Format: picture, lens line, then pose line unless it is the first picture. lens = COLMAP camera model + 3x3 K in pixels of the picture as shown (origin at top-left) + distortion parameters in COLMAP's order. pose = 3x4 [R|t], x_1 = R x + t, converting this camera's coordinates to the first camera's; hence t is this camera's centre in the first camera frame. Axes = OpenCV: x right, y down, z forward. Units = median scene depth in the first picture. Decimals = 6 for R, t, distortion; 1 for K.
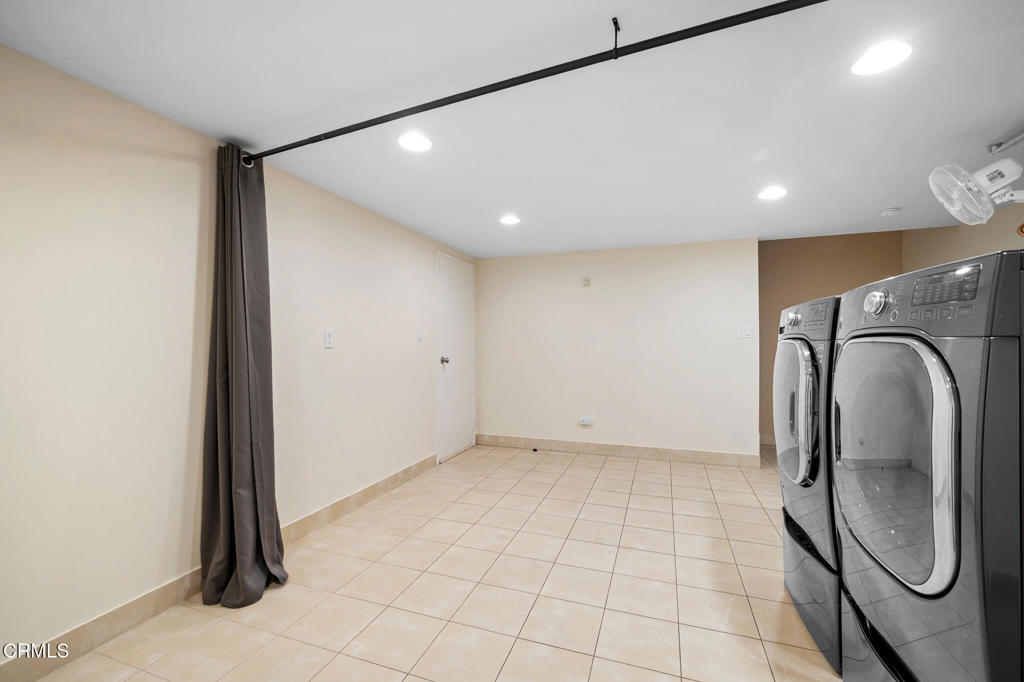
lens RADIAL K [[422.0, 0, 511.3], [0, 422.0, 343.8], [0, 0, 1]] dist [0.000045, 0.000001]
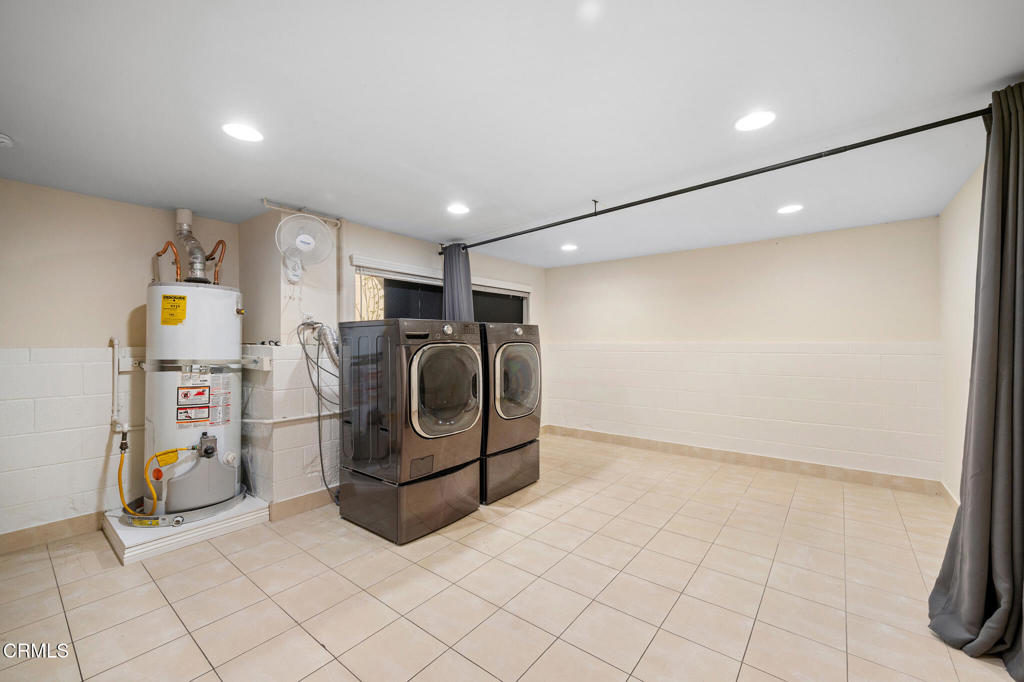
lens RADIAL K [[412.5, 0, 512.0], [0, 412.5, 343.0], [0, 0, 1]] dist [-0.000209, 0.000015]
pose [[-0.947986, 0.004796, 0.318275, -0.011825], [0.003740, 0.999985, -0.003927, -0.004466], [-0.318289, -0.002532, -0.947990, 2.207211]]
